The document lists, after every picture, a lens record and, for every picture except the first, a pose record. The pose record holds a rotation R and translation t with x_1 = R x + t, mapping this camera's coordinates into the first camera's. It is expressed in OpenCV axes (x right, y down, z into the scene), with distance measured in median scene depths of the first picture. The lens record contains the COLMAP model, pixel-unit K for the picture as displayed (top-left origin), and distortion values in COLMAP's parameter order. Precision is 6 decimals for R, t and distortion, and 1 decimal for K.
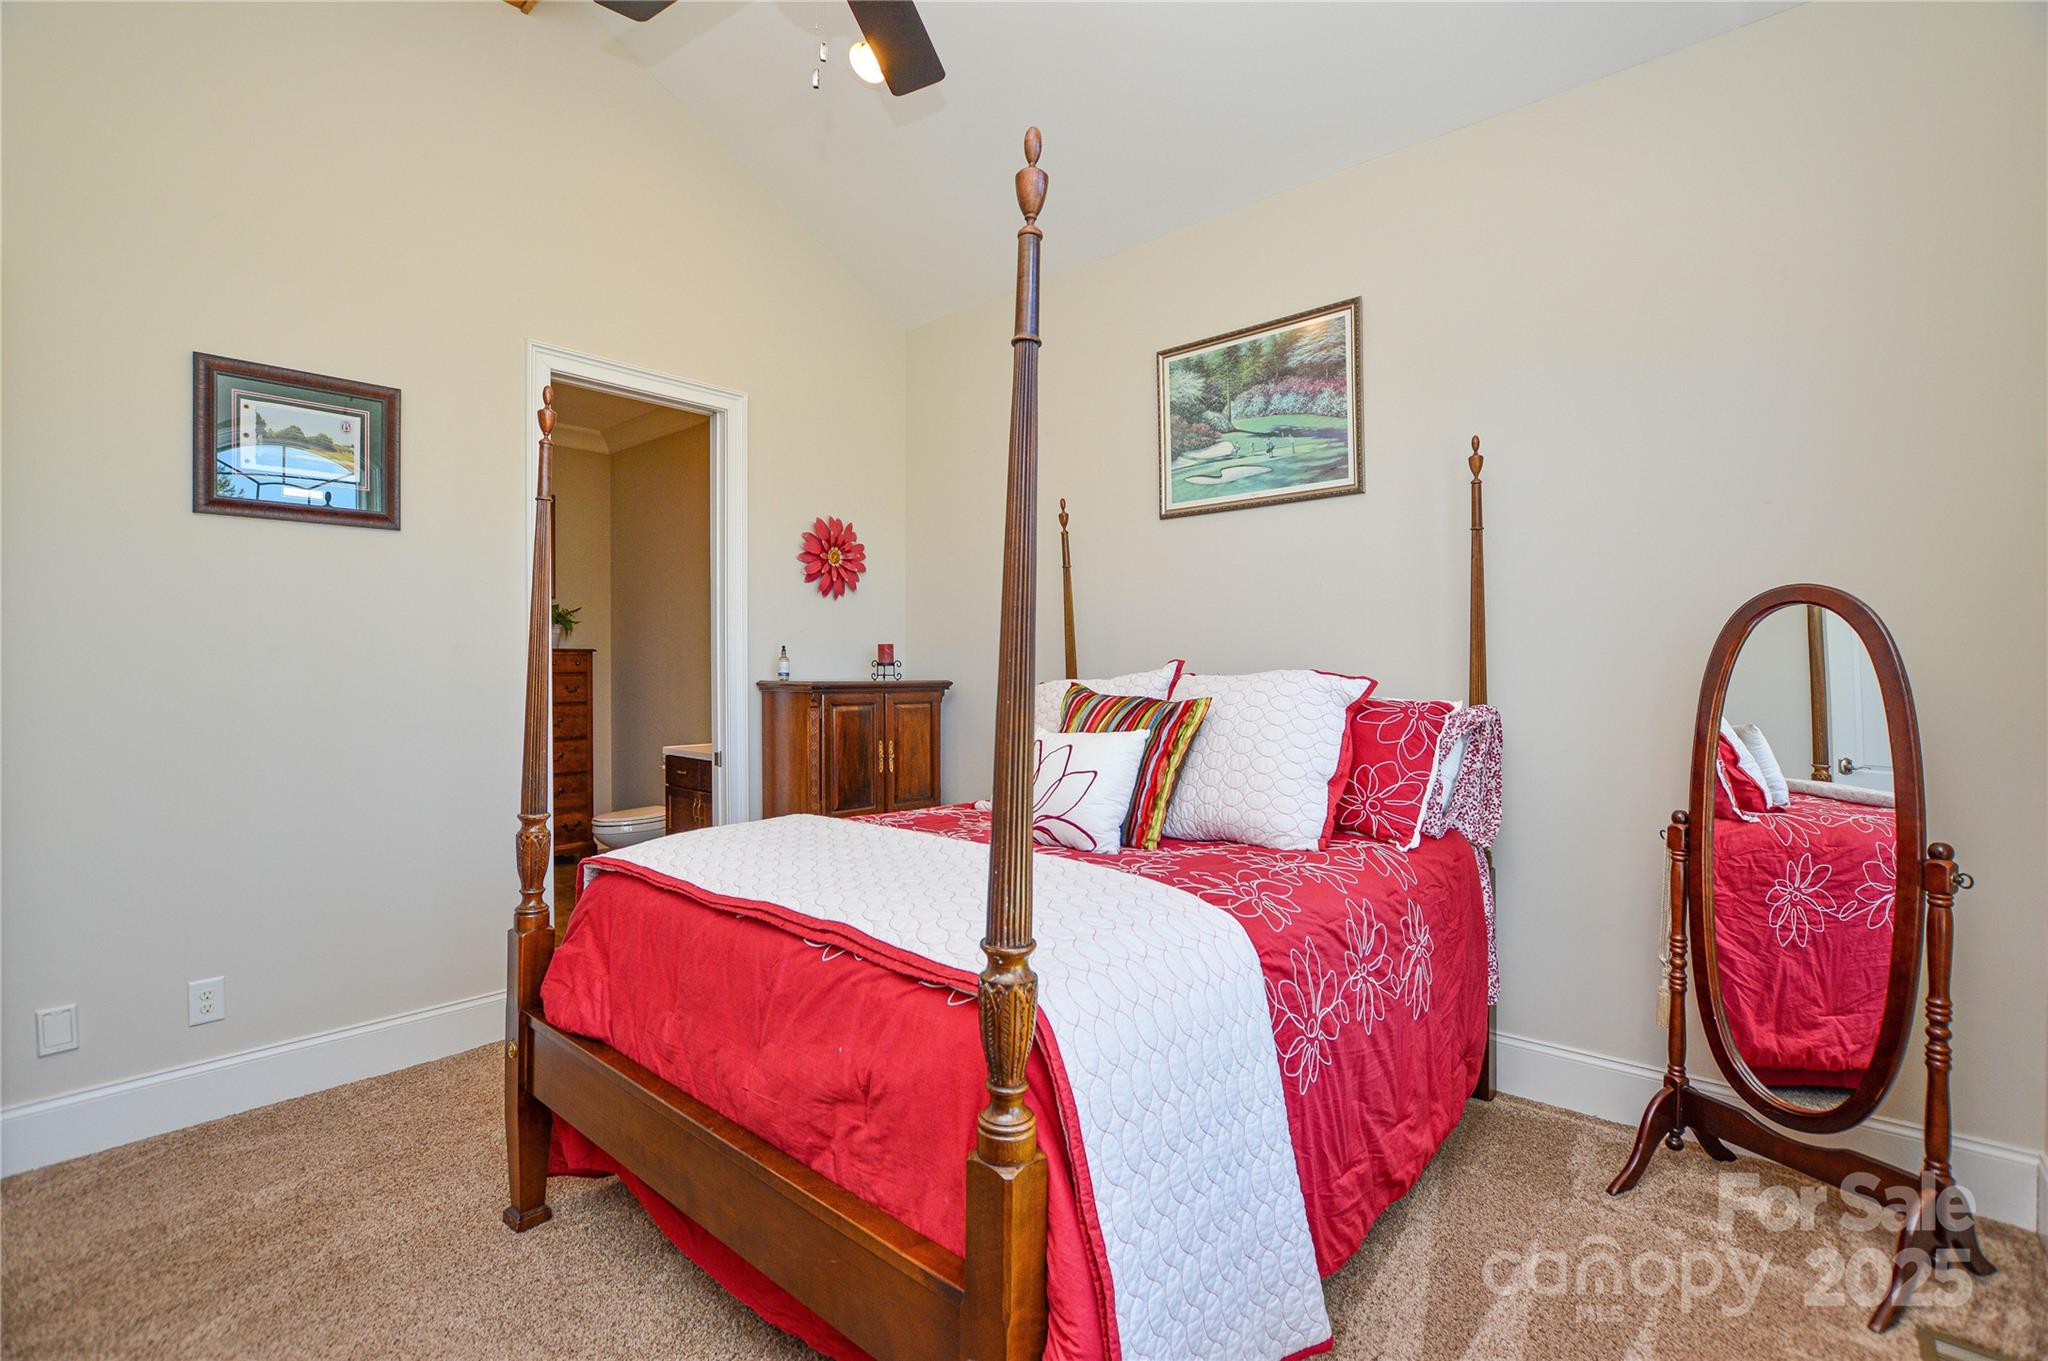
lens RADIAL K [[914.7, 0, 1013.6], [0, 914.7, 679.2], [0, 0, 1]] dist [-0.024308, -0.000149]
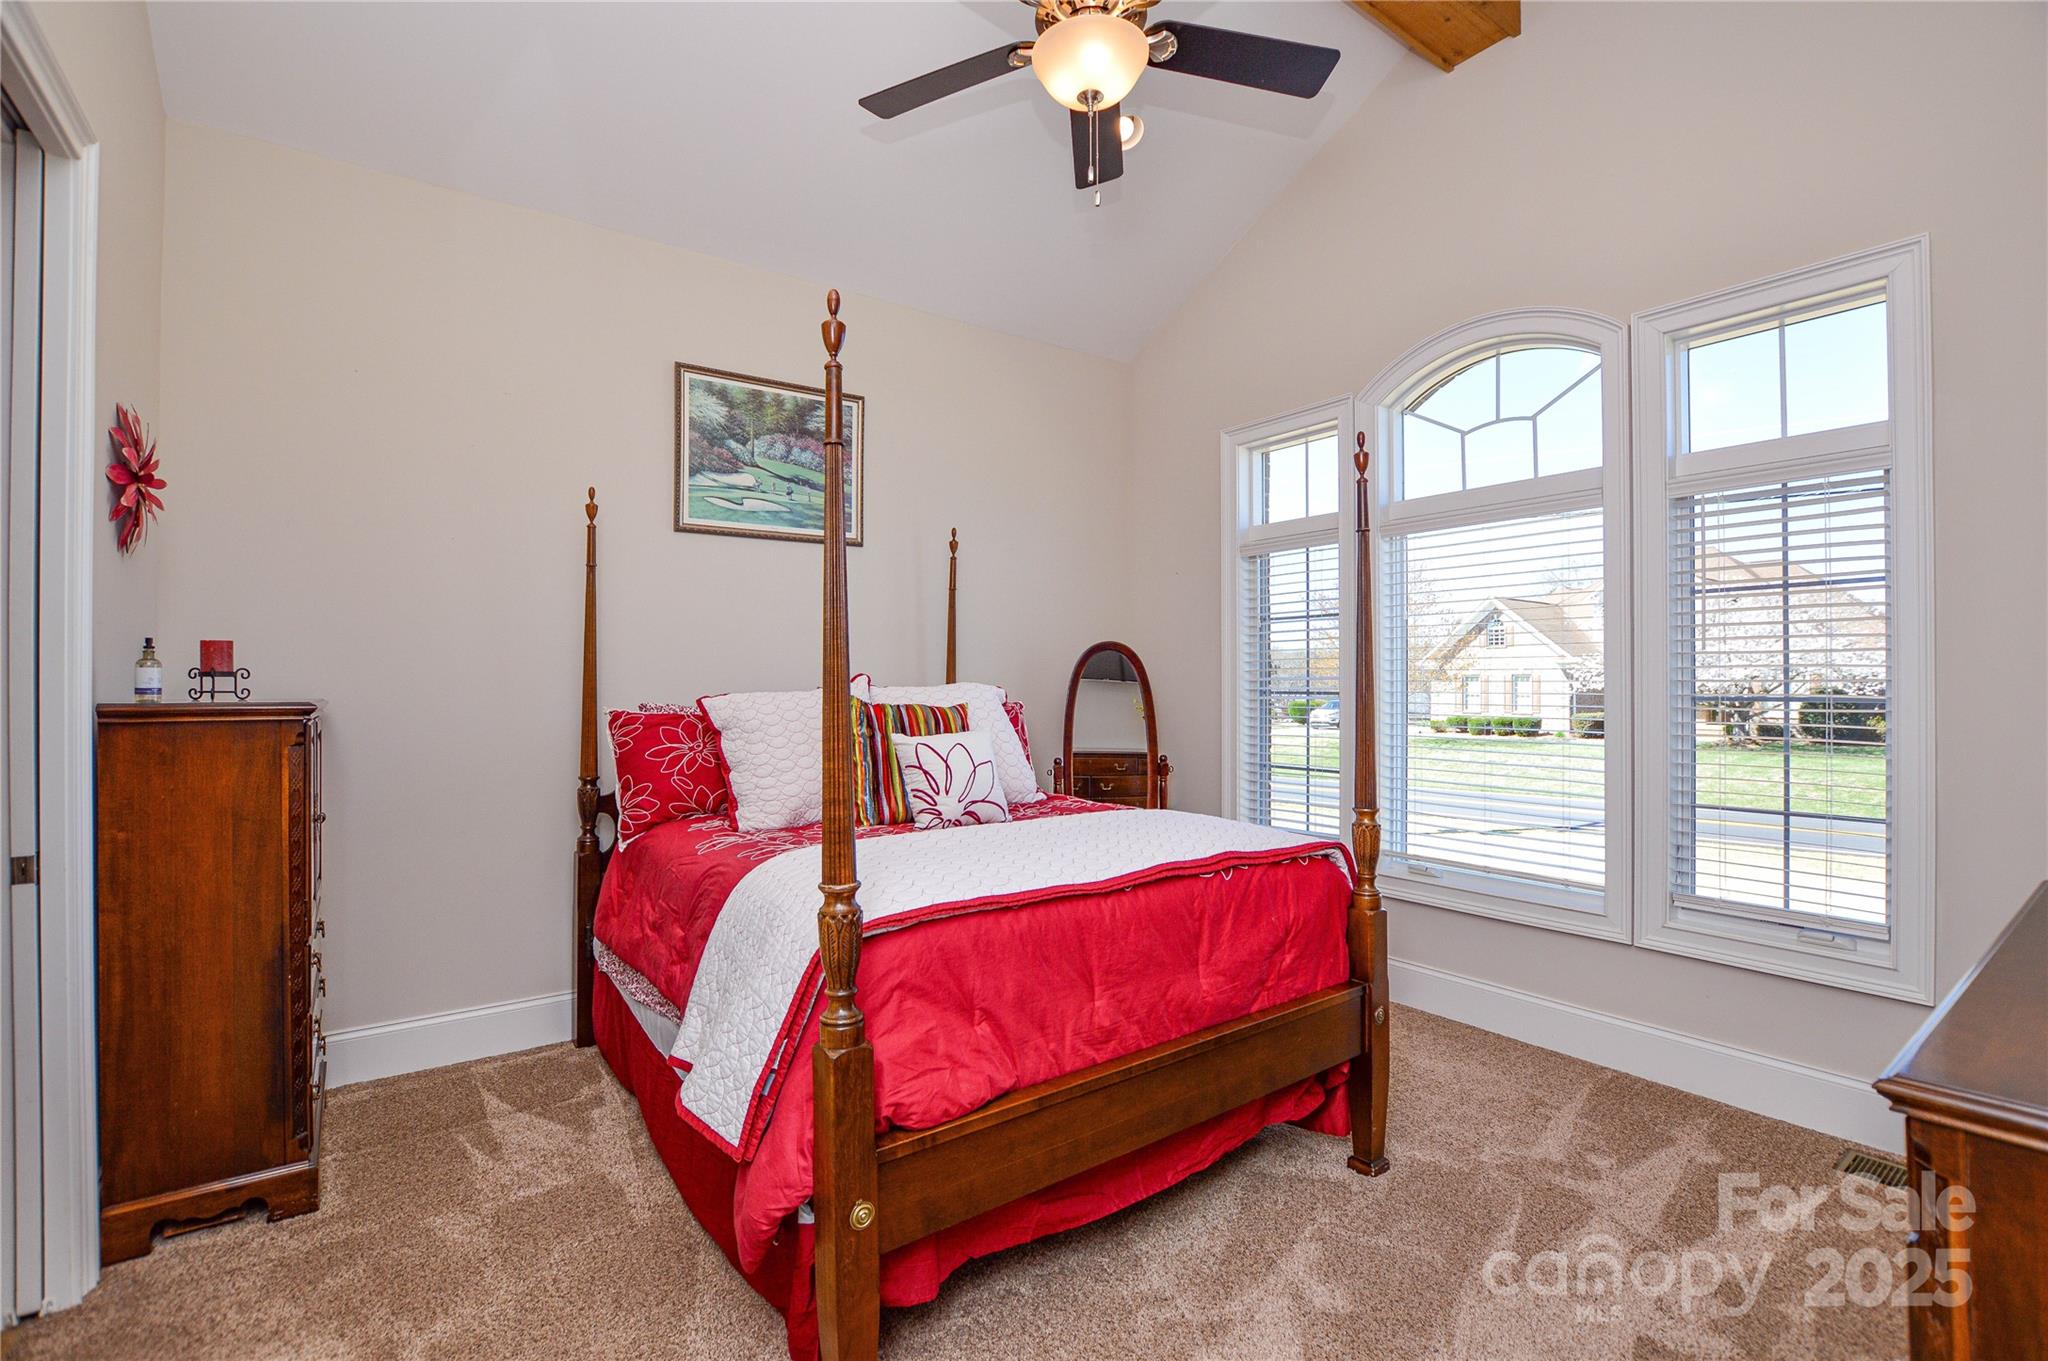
lens RADIAL K [[914.7, 0, 1023.2], [0, 914.7, 679.5], [0, 0, 1]] dist [-0.024308, -0.000149]
pose [[0.224009, 0.004845, 0.974575, -0.755392], [0.013253, 0.999880, -0.008017, -0.001327], [-0.974497, 0.014711, 0.223918, 0.438542]]
